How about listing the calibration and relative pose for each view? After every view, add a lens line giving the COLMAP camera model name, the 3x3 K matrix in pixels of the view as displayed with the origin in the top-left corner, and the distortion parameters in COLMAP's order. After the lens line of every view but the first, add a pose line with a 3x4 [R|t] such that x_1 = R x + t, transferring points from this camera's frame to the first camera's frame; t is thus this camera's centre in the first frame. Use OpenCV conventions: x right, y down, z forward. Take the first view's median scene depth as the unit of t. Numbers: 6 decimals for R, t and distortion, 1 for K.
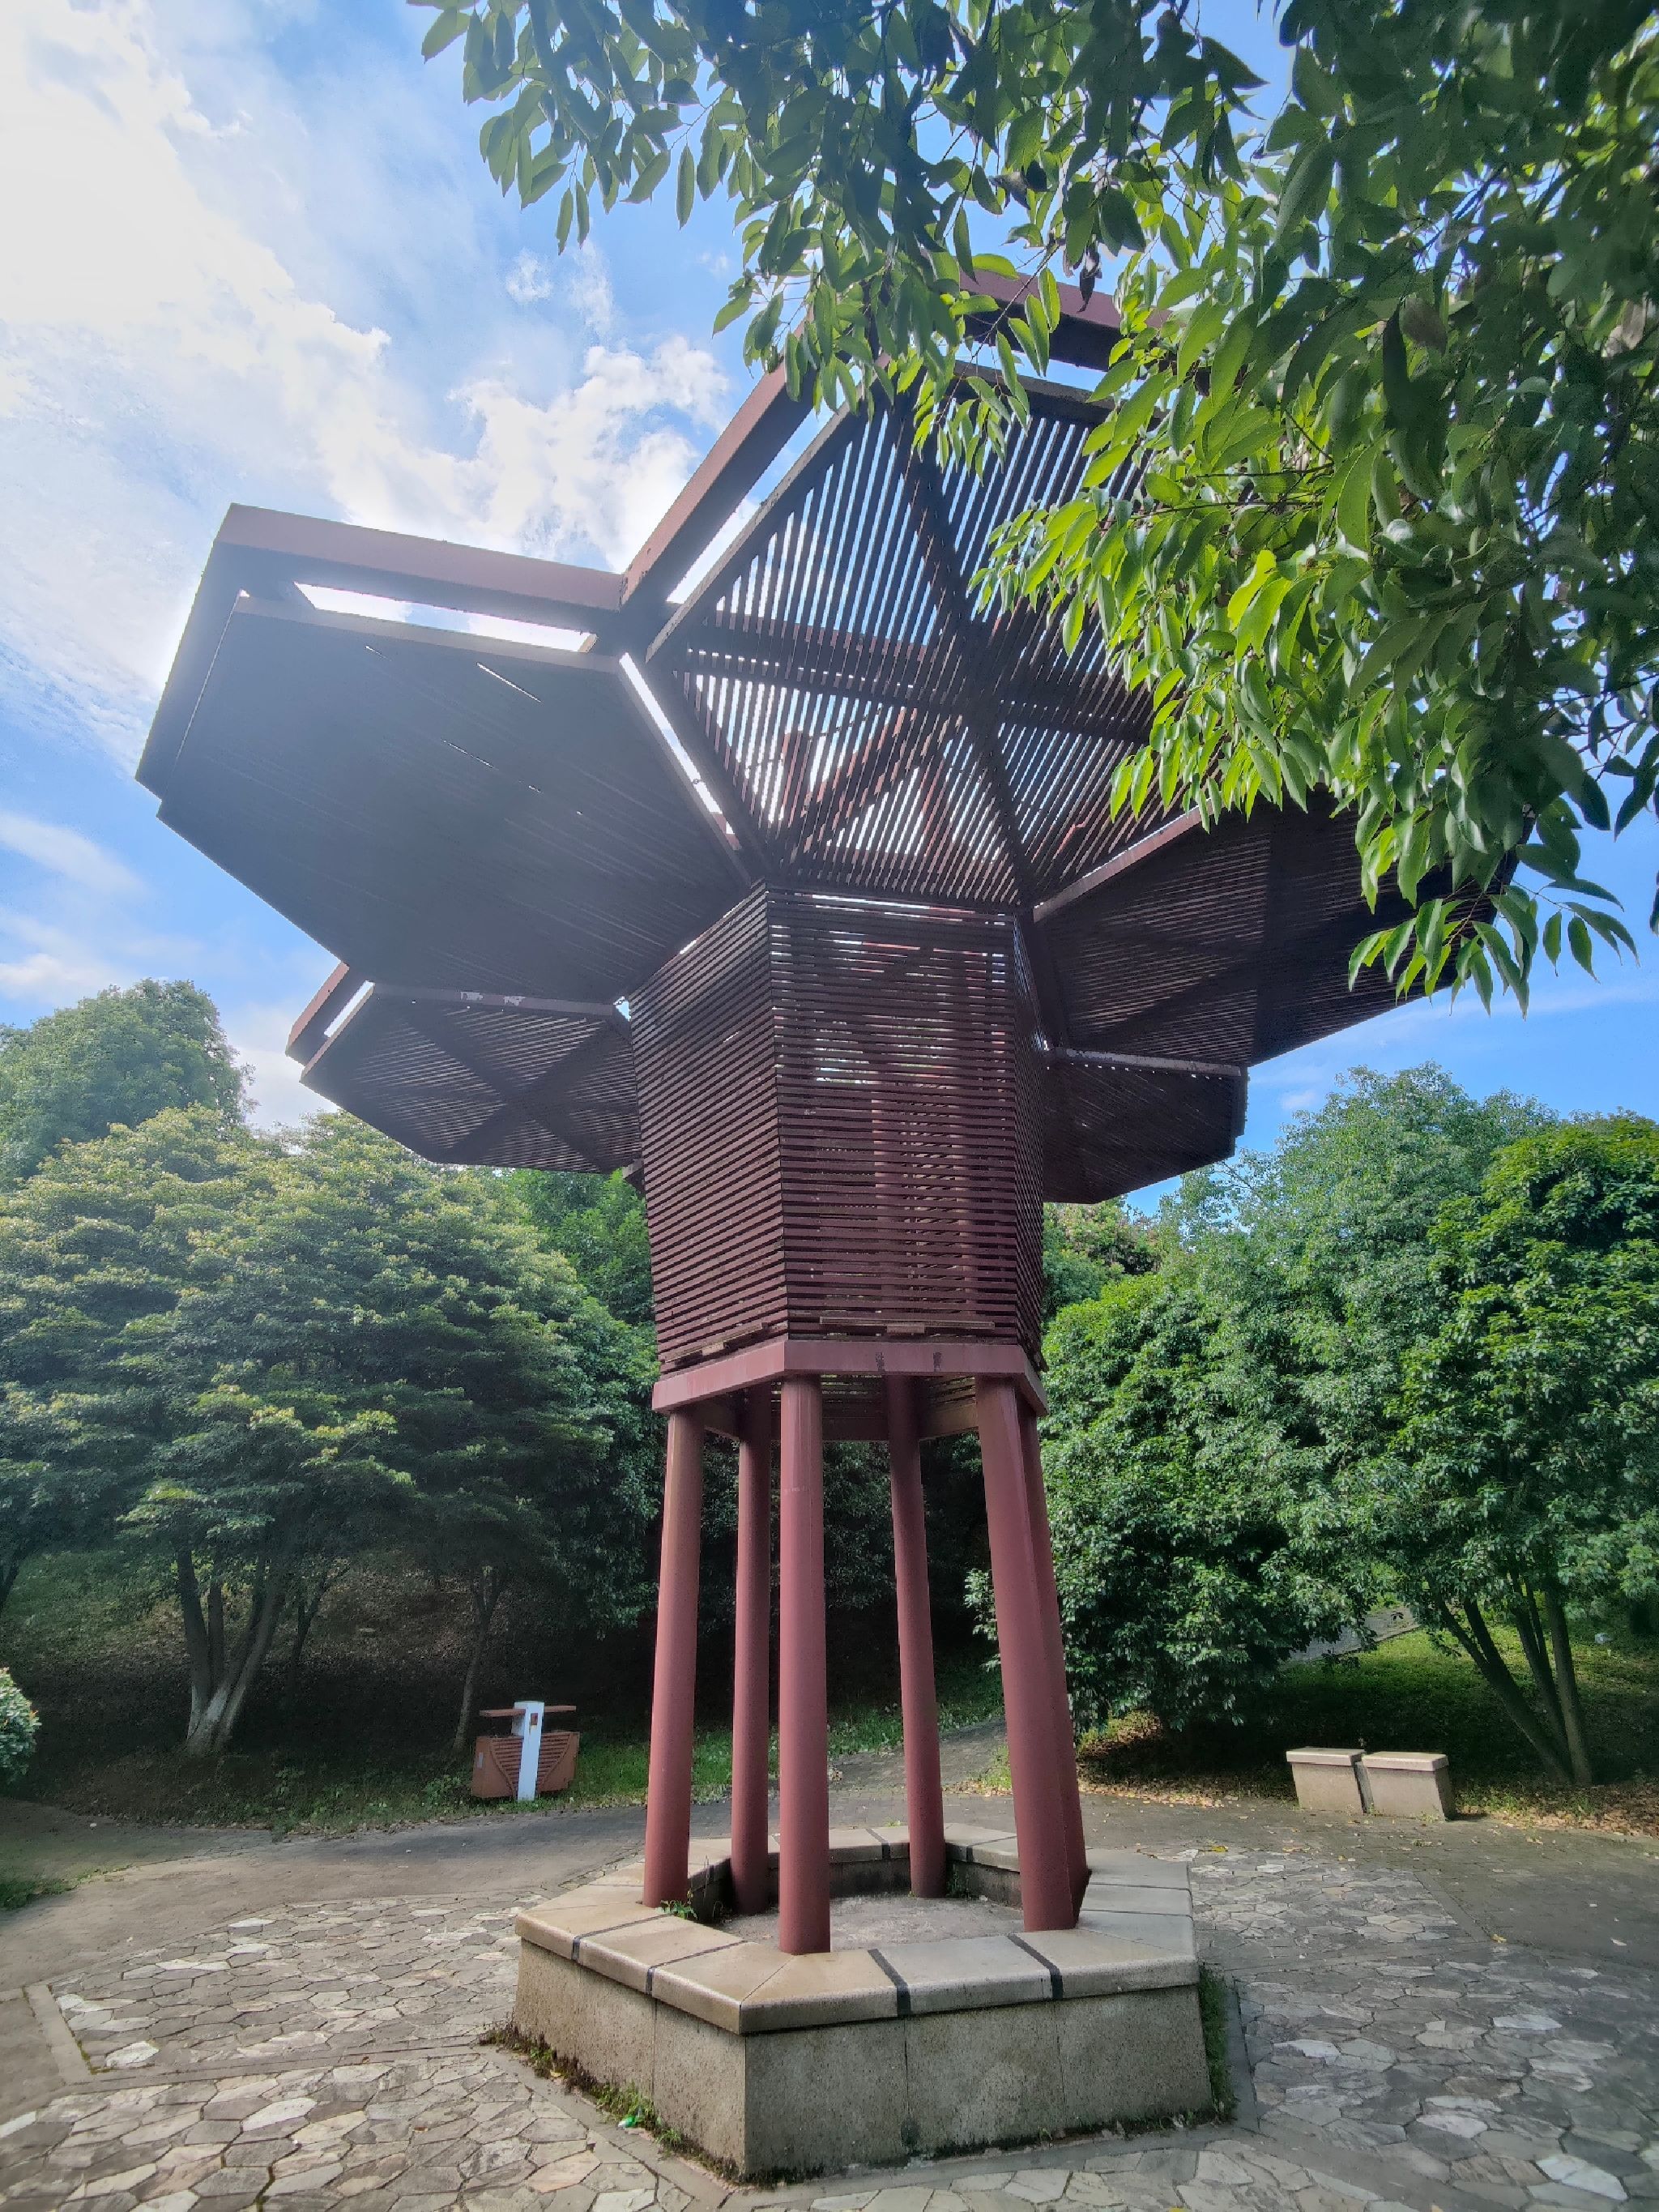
lens RADIAL K [[908.6, 0, 829.5], [0, 908.6, 1106.0], [0, 0, 1]] dist [-0.016670, -0.000093]
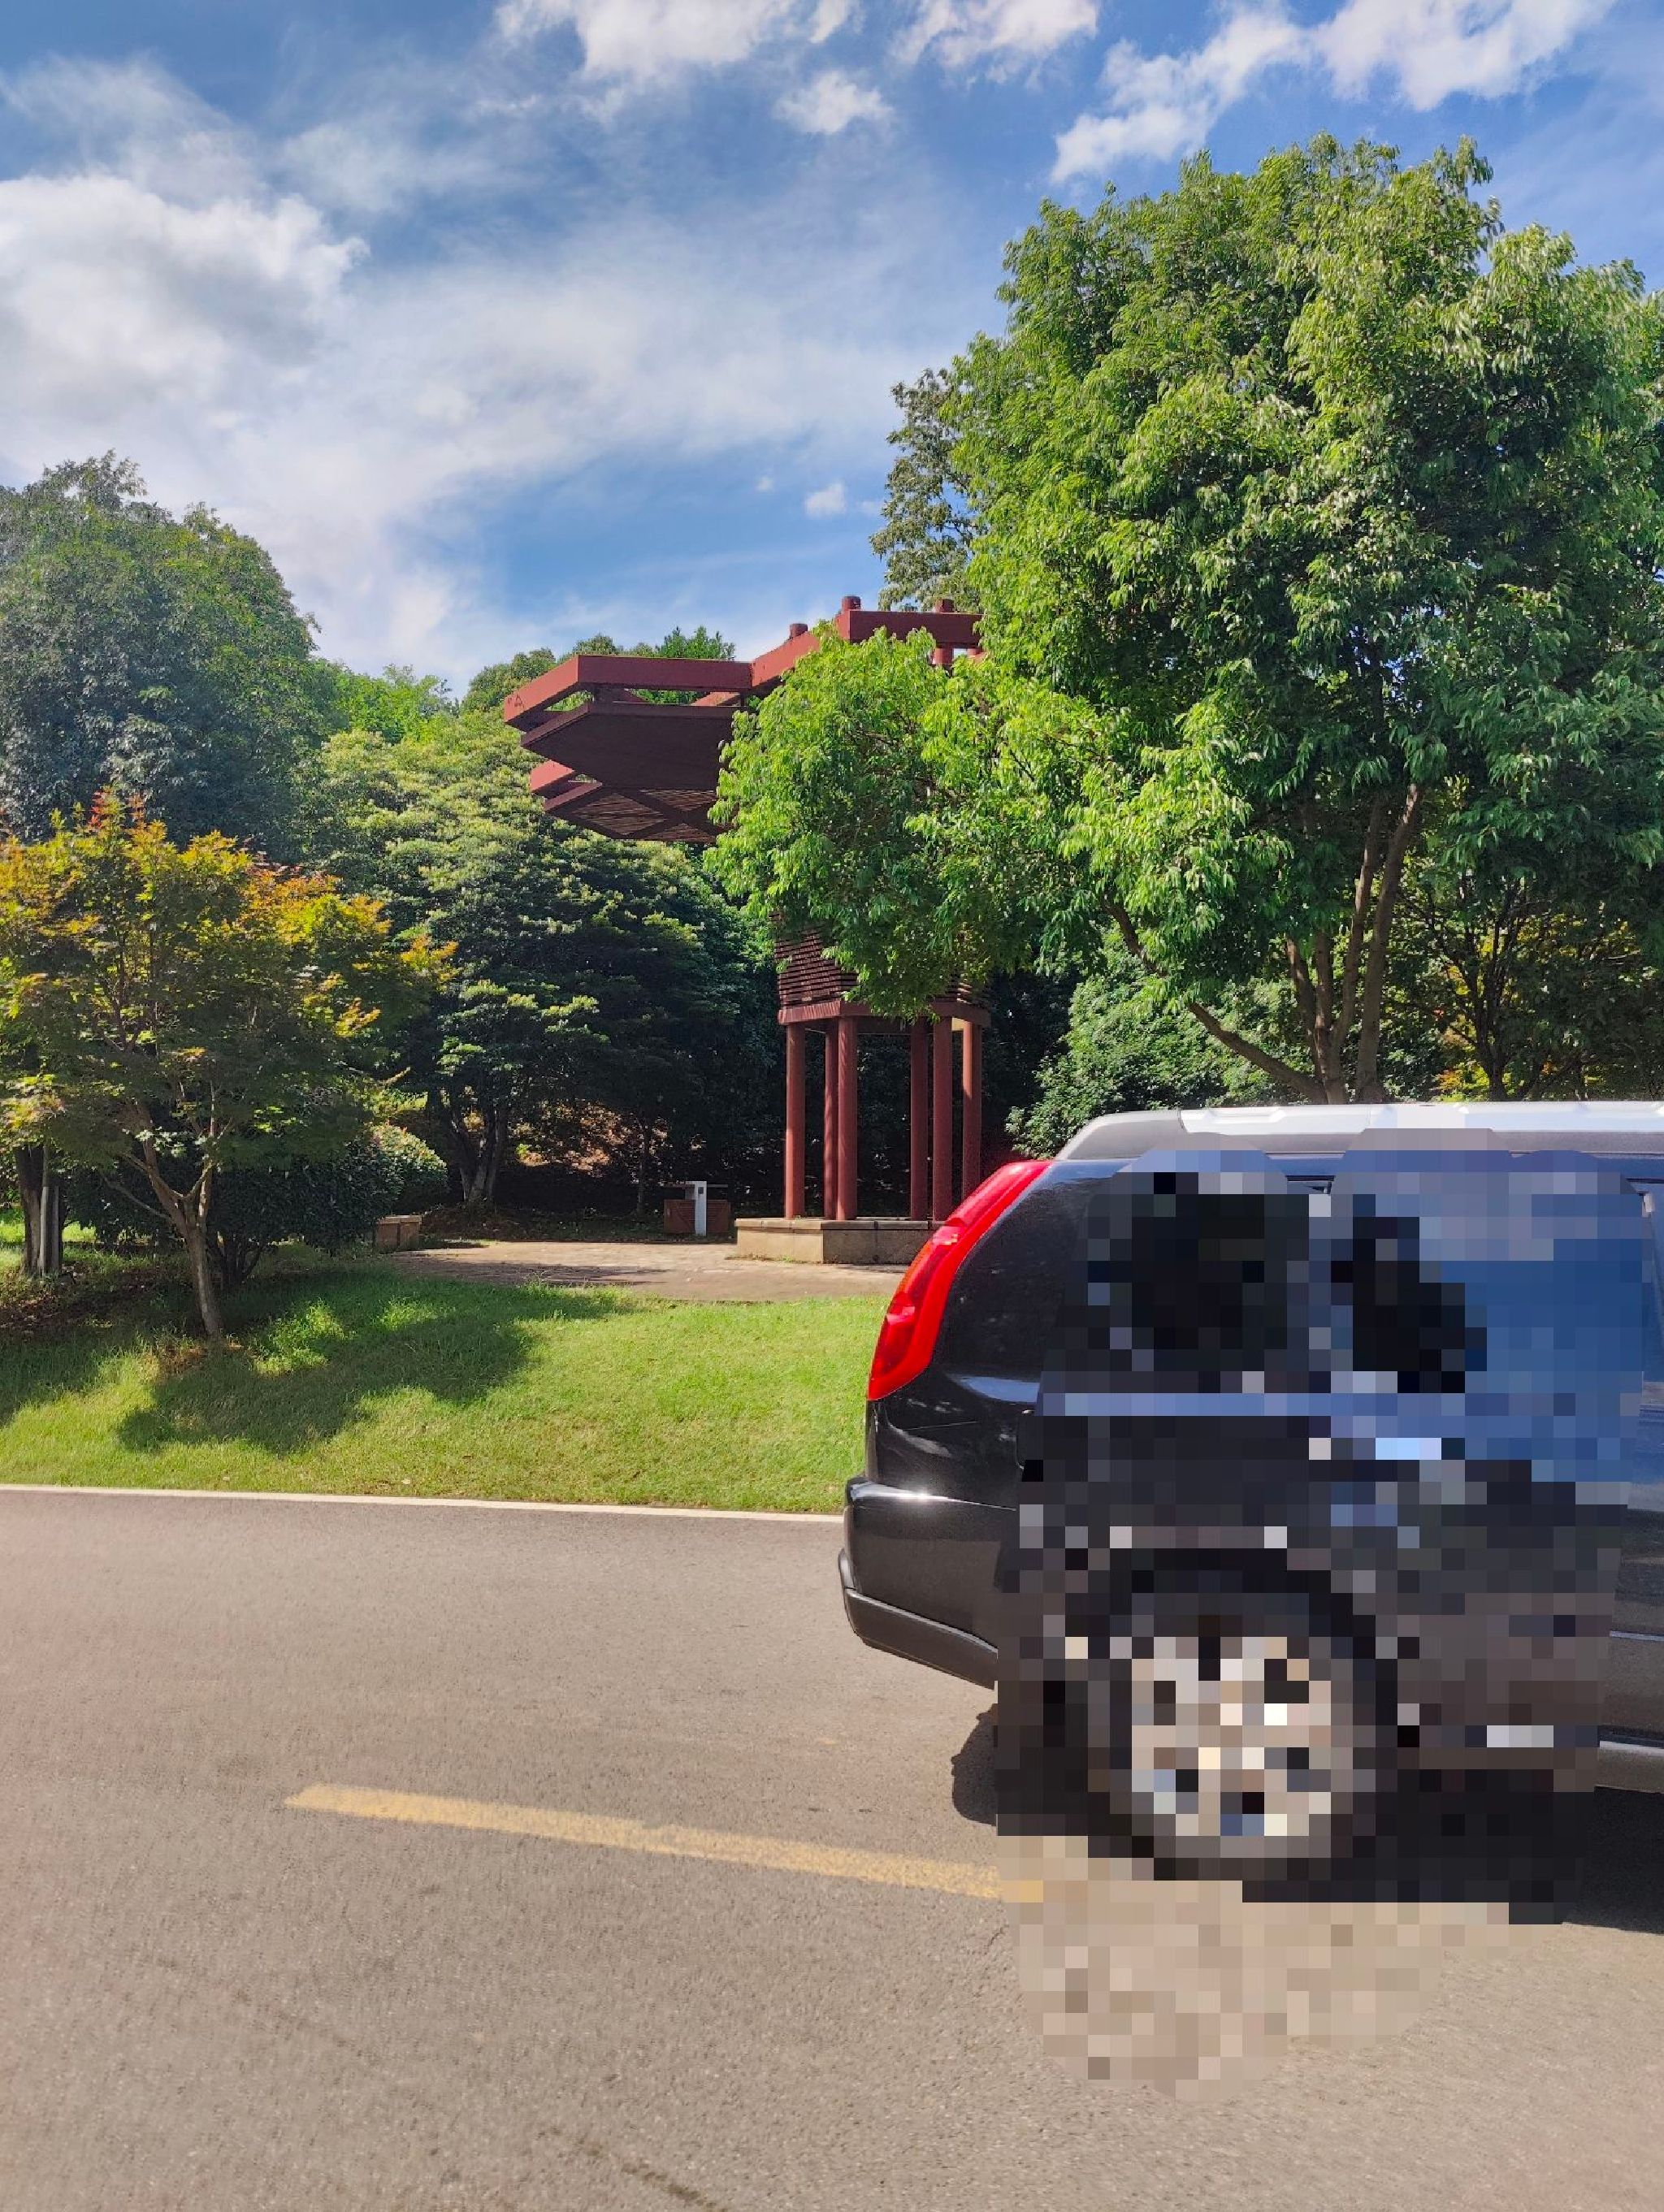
lens RADIAL K [[1489.1, 0, 832.0], [0, 1489.1, 1106.0], [0, 0, 1]] dist [0.000115, -0.000005]
pose [[0.992296, 0.025665, -0.121198, 0.174150], [0.031002, 0.895735, 0.443507, -0.511787], [0.119944, -0.443848, 0.888039, -1.067479]]
